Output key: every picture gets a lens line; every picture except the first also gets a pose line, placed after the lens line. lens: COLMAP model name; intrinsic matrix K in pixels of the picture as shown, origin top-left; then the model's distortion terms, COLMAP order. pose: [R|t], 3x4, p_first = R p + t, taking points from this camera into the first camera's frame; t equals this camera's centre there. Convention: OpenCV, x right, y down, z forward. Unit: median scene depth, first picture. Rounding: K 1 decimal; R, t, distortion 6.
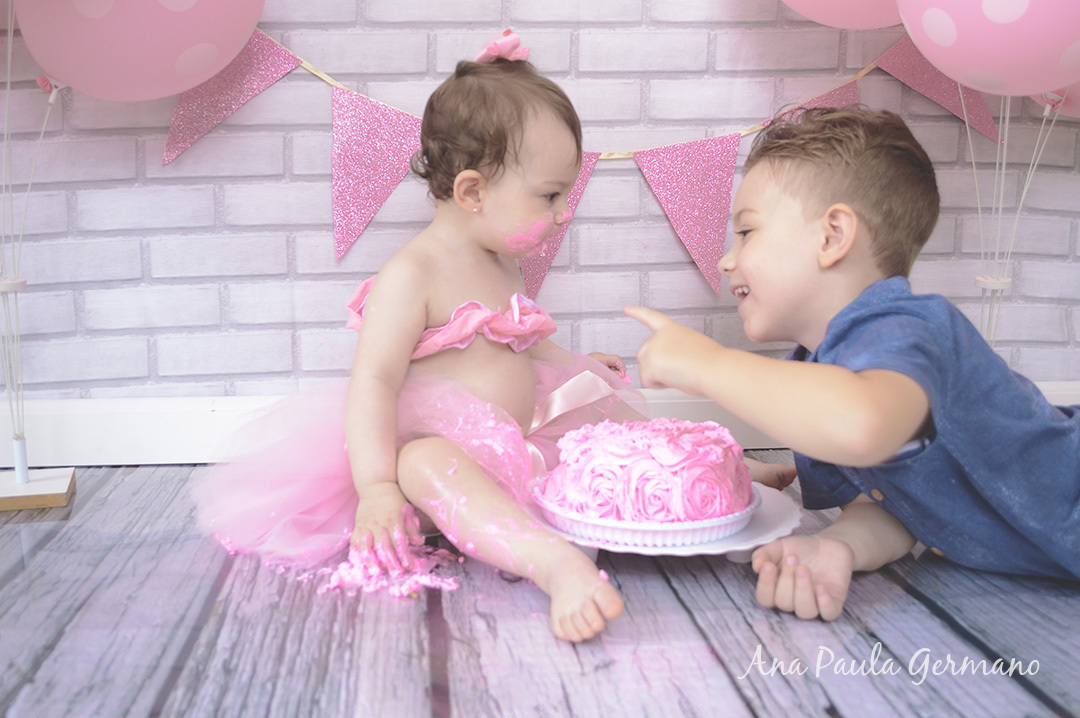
lens RADIAL K [[1069.7, 0, 538.7], [0, 1069.7, 365.0], [0, 0, 1]] dist [-0.077494, 0.009177]
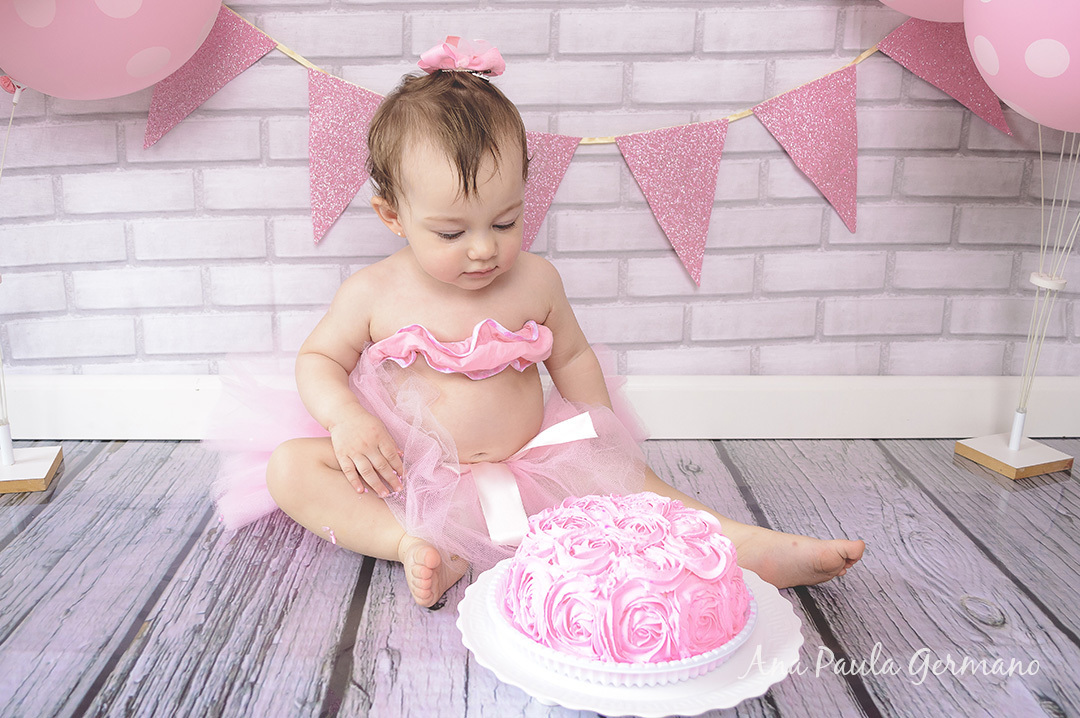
lens RADIAL K [[1021.0, 0, 536.0], [0, 1021.0, 372.8], [0, 0, 1]] dist [-0.082748, 0.009540]
pose [[0.996537, 0.032552, -0.076515, 0.100524], [-0.023304, 0.992645, 0.118799, -0.099503], [0.079819, -0.116604, 0.989966, 0.050871]]
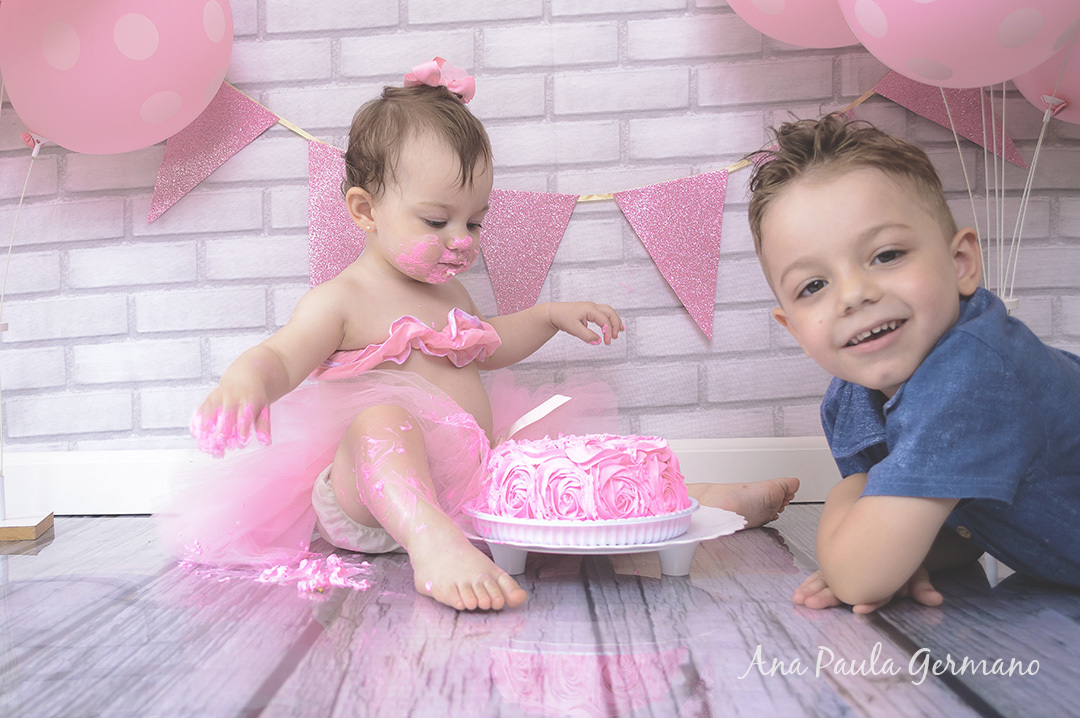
lens RADIAL K [[1193.1, 0, 467.9], [0, 1193.1, 398.6], [0, 0, 1]] dist [-0.076195, 0.006777]
pose [[0.985004, -0.021290, -0.171212, 0.146170], [0.001951, 0.993668, -0.112341, 0.111549], [0.172519, 0.110322, 0.978809, -0.061734]]
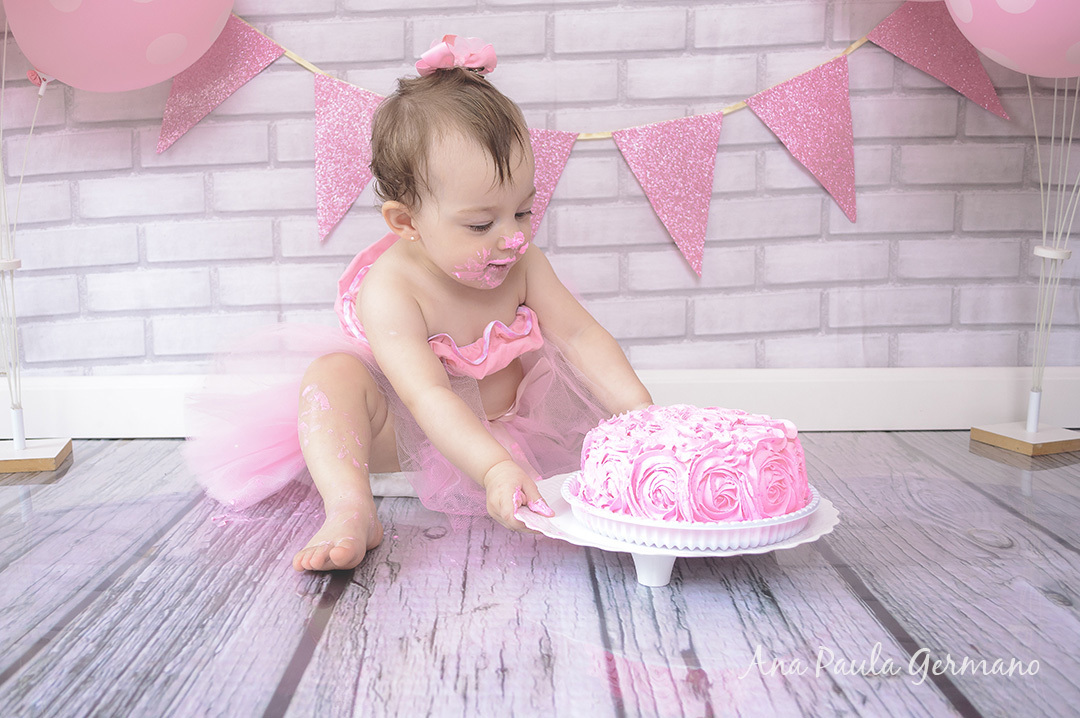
lens RADIAL K [[1090.8, 0, 494.8], [0, 1090.8, 395.1], [0, 0, 1]] dist [-0.078400, 0.016652]
pose [[0.990922, 0.005951, -0.134310, 0.125258], [-0.004718, 0.999944, 0.009493, 0.039047], [0.134359, -0.008773, 0.990894, -0.025613]]
